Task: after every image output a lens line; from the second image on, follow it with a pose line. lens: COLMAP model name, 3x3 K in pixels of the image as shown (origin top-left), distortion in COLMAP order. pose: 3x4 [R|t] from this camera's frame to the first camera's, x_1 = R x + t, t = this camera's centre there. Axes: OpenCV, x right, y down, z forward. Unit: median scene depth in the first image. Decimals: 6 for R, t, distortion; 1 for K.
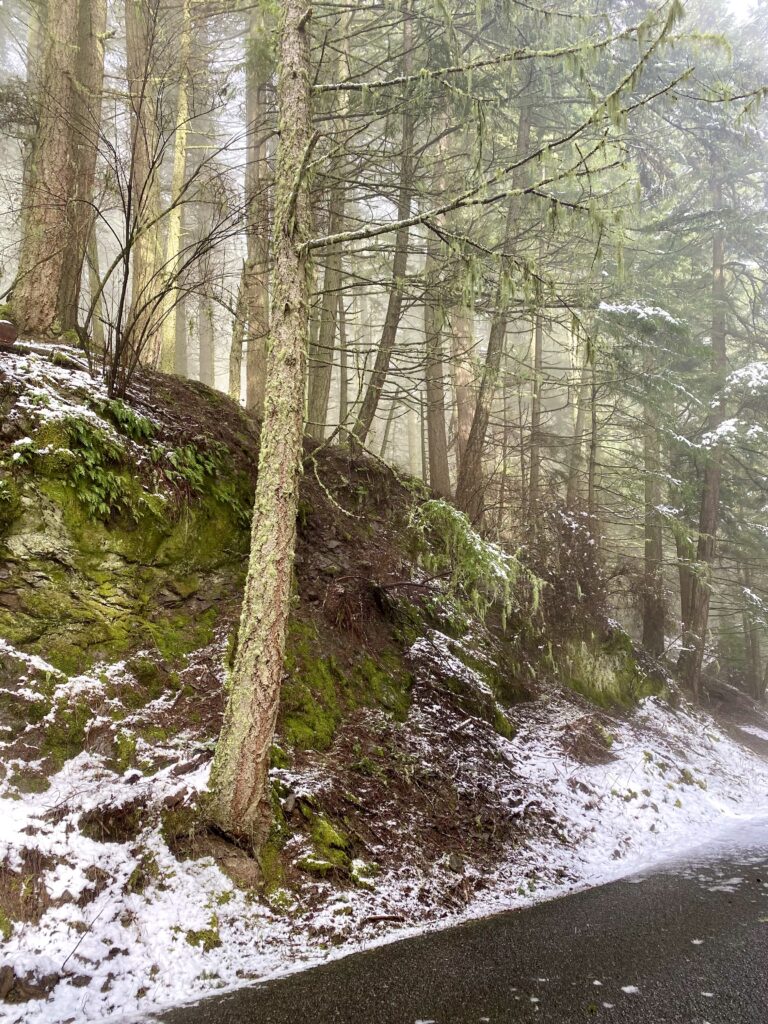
lens RADIAL K [[786.2, 0, 384.0], [0, 786.2, 512.0], [0, 0, 1]] dist [0.034165, -0.012600]
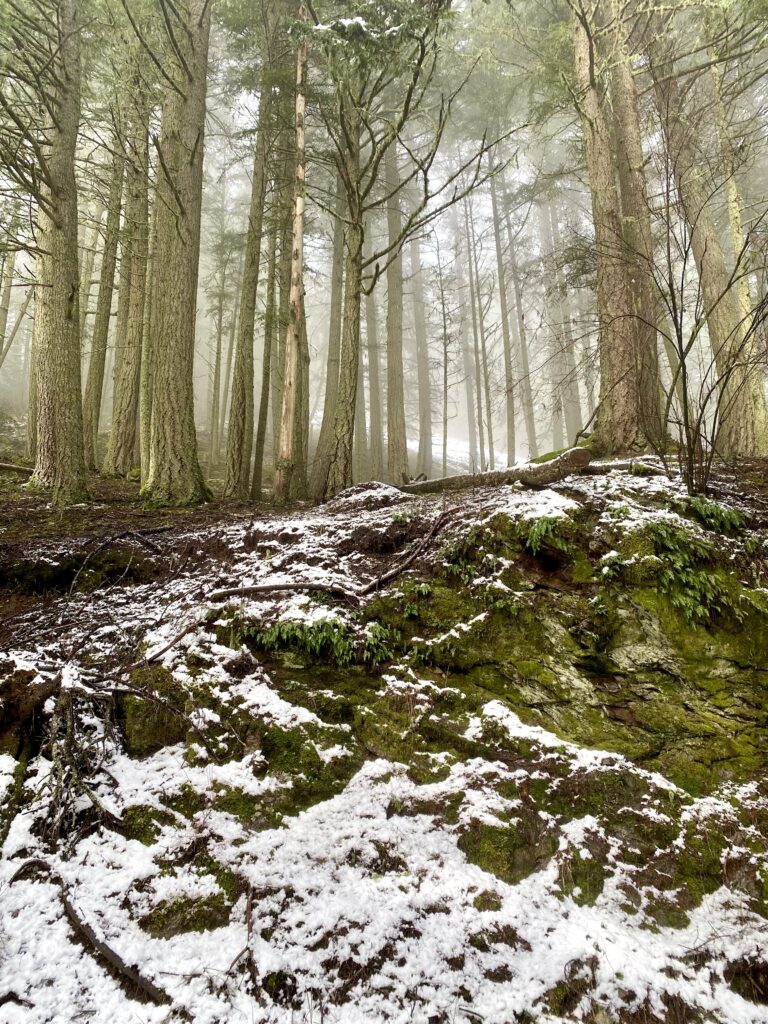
lens RADIAL K [[786.2, 0, 384.0], [0, 786.2, 512.0], [0, 0, 1]] dist [0.034165, -0.012600]
pose [[0.711763, -0.203132, -0.672407, 0.033492], [0.111635, 0.977818, -0.177227, 0.004390], [0.693492, 0.051079, 0.718651, 0.056539]]
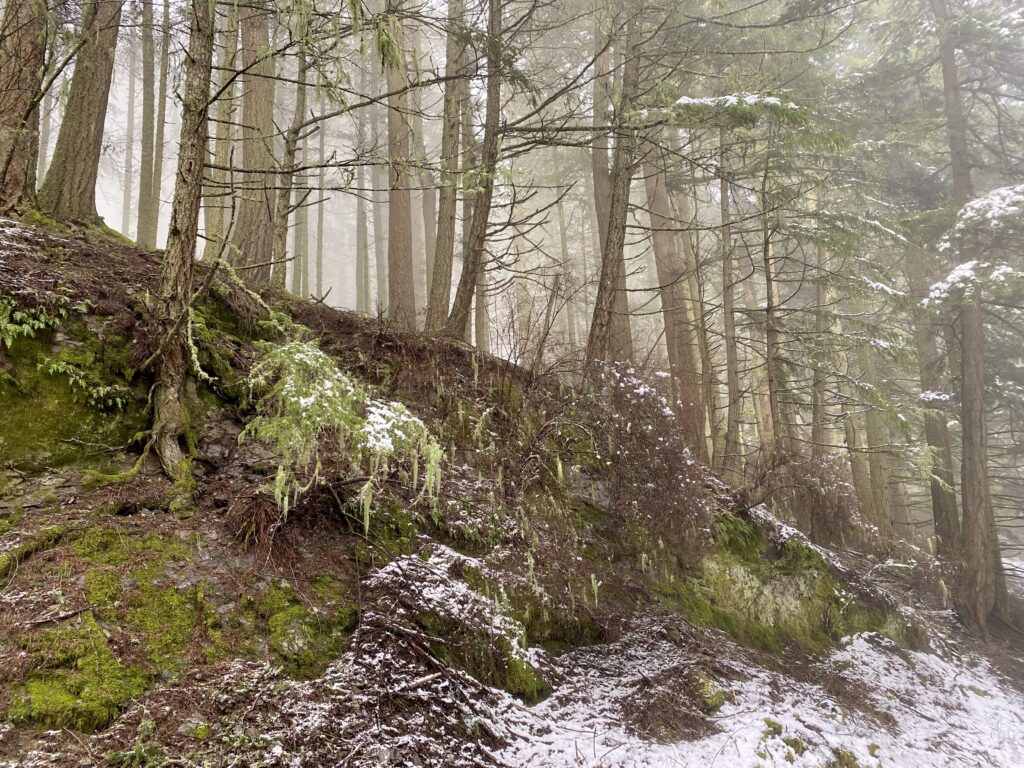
lens RADIAL K [[786.2, 0, 510.6], [0, 786.2, 377.2], [0, 0, 1]] dist [0.034165, -0.012600]
pose [[0.974380, -0.080776, -0.209901, 0.453307], [0.062822, 0.993881, -0.090850, 0.103716], [0.215955, 0.075336, 0.973493, 0.458045]]
